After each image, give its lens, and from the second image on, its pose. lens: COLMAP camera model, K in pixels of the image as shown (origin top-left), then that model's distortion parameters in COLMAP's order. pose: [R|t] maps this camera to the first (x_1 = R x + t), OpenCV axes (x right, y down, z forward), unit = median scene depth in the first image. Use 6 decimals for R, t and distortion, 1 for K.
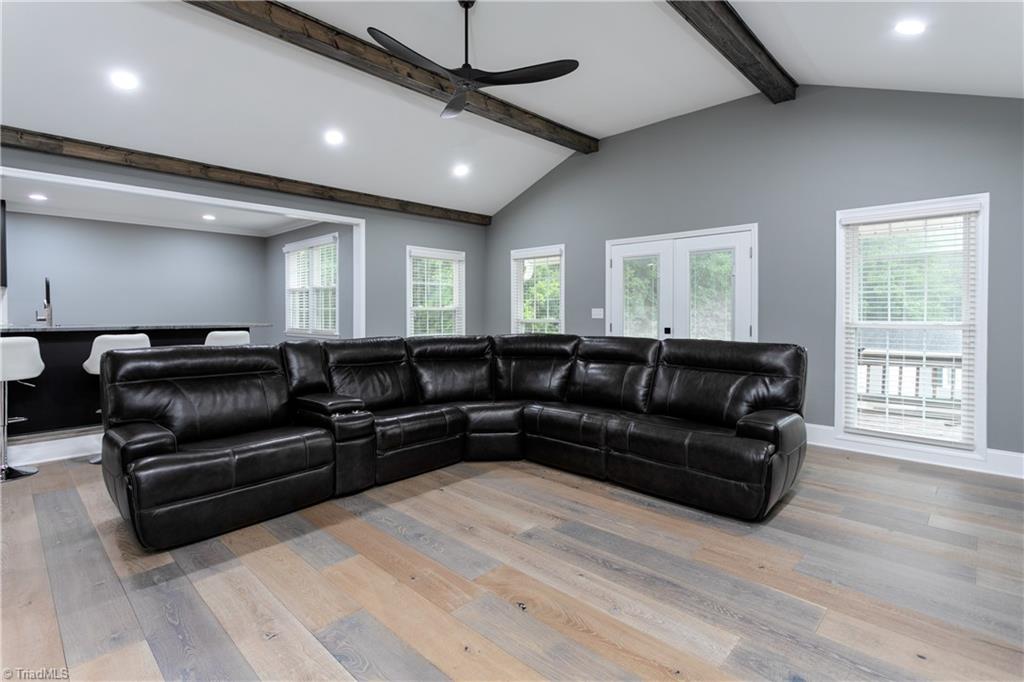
lens RADIAL K [[493.2, 0, 512.0], [0, 493.2, 318.7], [0, 0, 1]] dist [0.001053, 0.000296]
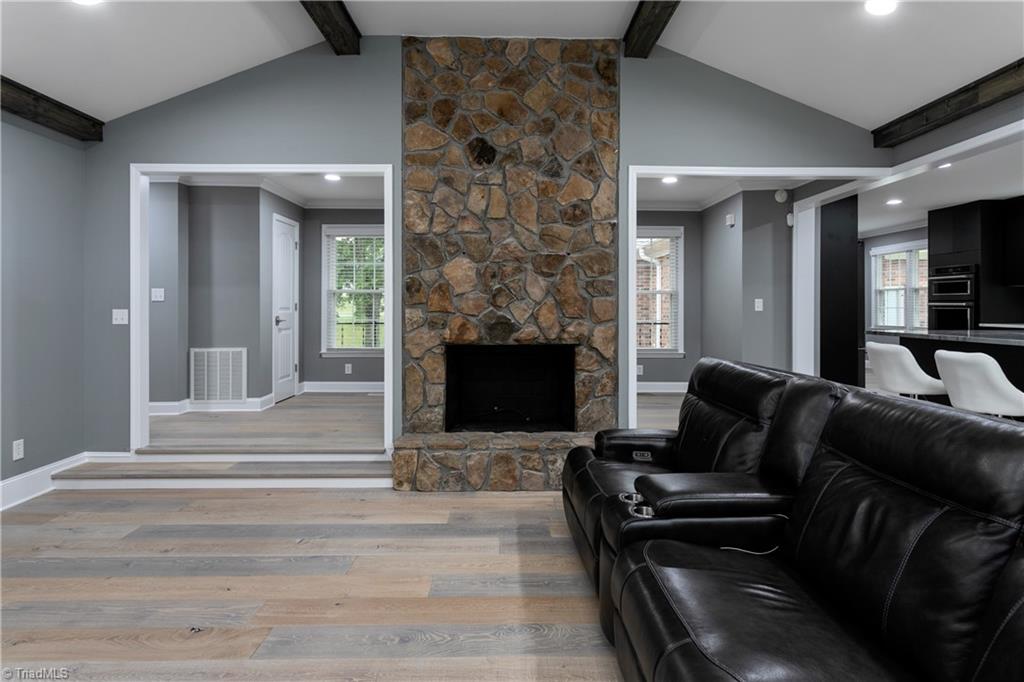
lens RADIAL K [[574.1, 0, 517.2], [0, 574.1, 306.8], [0, 0, 1]] dist [-0.000529, -0.000090]
pose [[-0.704303, 0.002023, -0.709896, 0.271598], [-0.008663, 0.999897, 0.011443, -0.047706], [0.709846, 0.014209, -0.704213, 1.621971]]
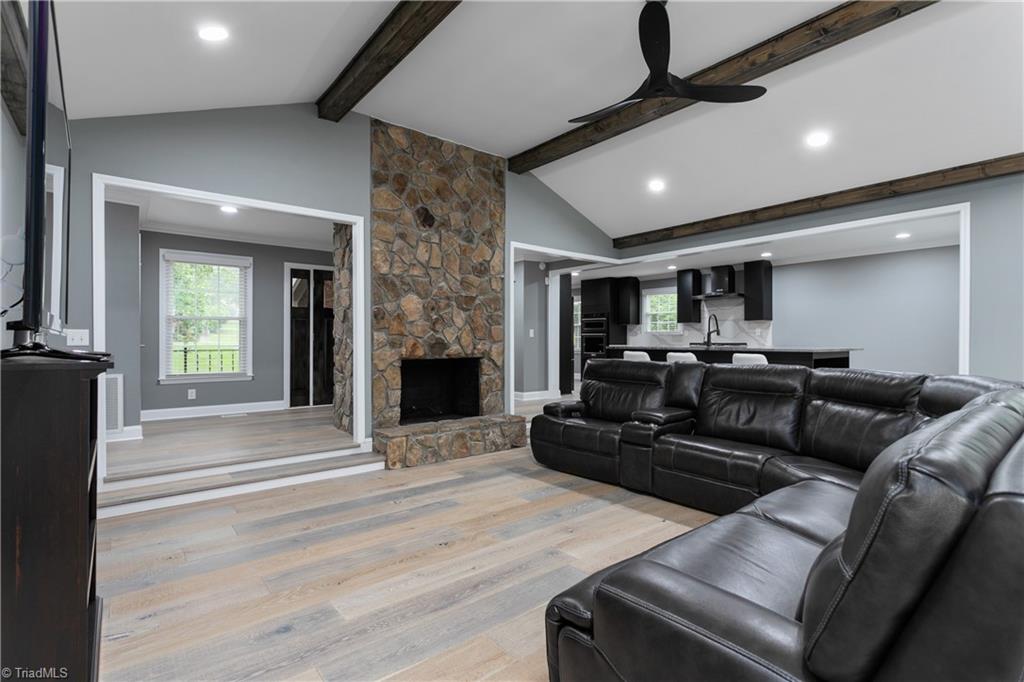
lens RADIAL K [[486.8, 0, 516.0], [0, 486.8, 344.3], [0, 0, 1]] dist [-0.002145, -0.000162]
pose [[-0.116297, 0.009831, -0.993166, 1.000158], [-0.012963, 0.999851, 0.011415, -0.004808], [0.993130, 0.014202, -0.116152, 0.992400]]
